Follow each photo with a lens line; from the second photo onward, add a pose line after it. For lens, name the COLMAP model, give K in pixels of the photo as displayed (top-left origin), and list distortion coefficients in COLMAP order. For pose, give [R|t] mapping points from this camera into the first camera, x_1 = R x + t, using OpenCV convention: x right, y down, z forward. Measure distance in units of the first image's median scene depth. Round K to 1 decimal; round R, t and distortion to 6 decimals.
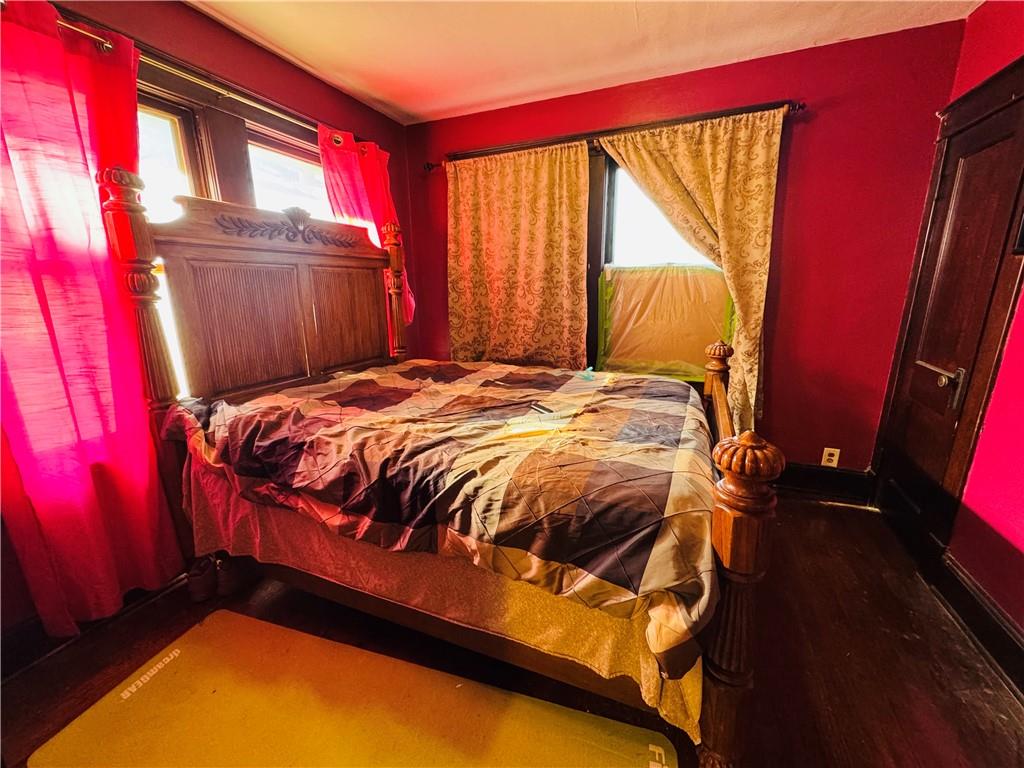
lens RADIAL K [[410.9, 0, 512.0], [0, 410.9, 384.0], [0, 0, 1]] dist [0.000124, 0.000000]
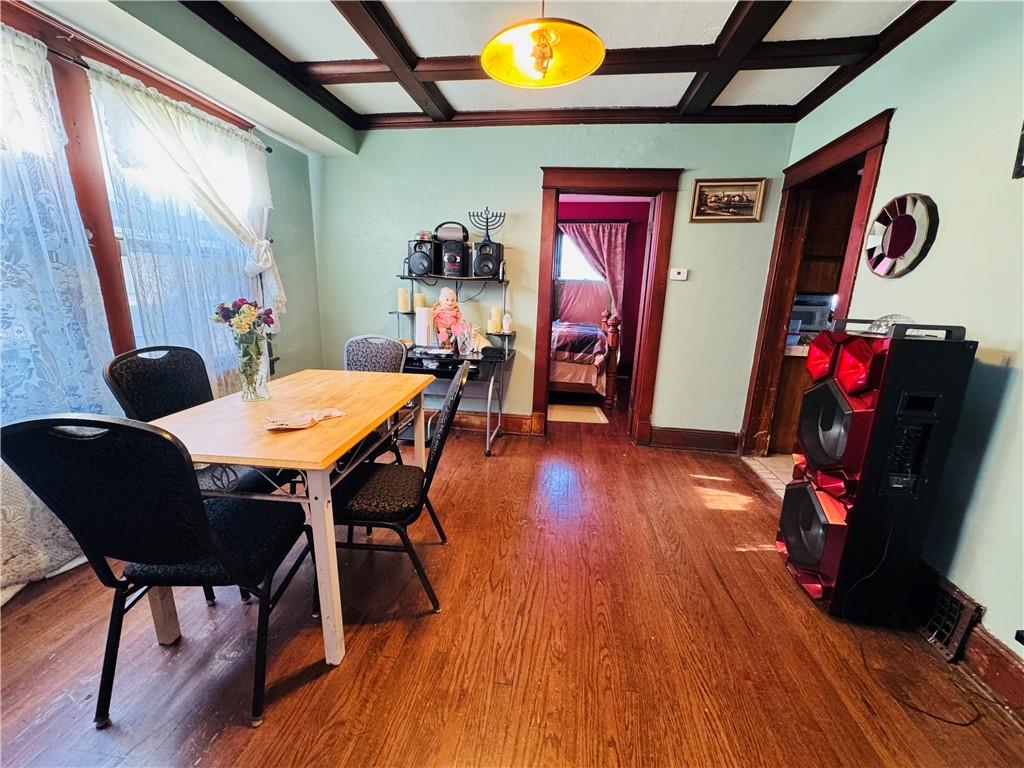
lens RADIAL K [[410.9, 0, 512.0], [0, 410.9, 384.0], [0, 0, 1]] dist [0.000124, 0.000000]
pose [[0.968383, -0.011418, 0.249206, -0.708219], [0.014658, 0.999830, -0.011149, 0.373929], [-0.249037, 0.014449, 0.968386, -1.322882]]
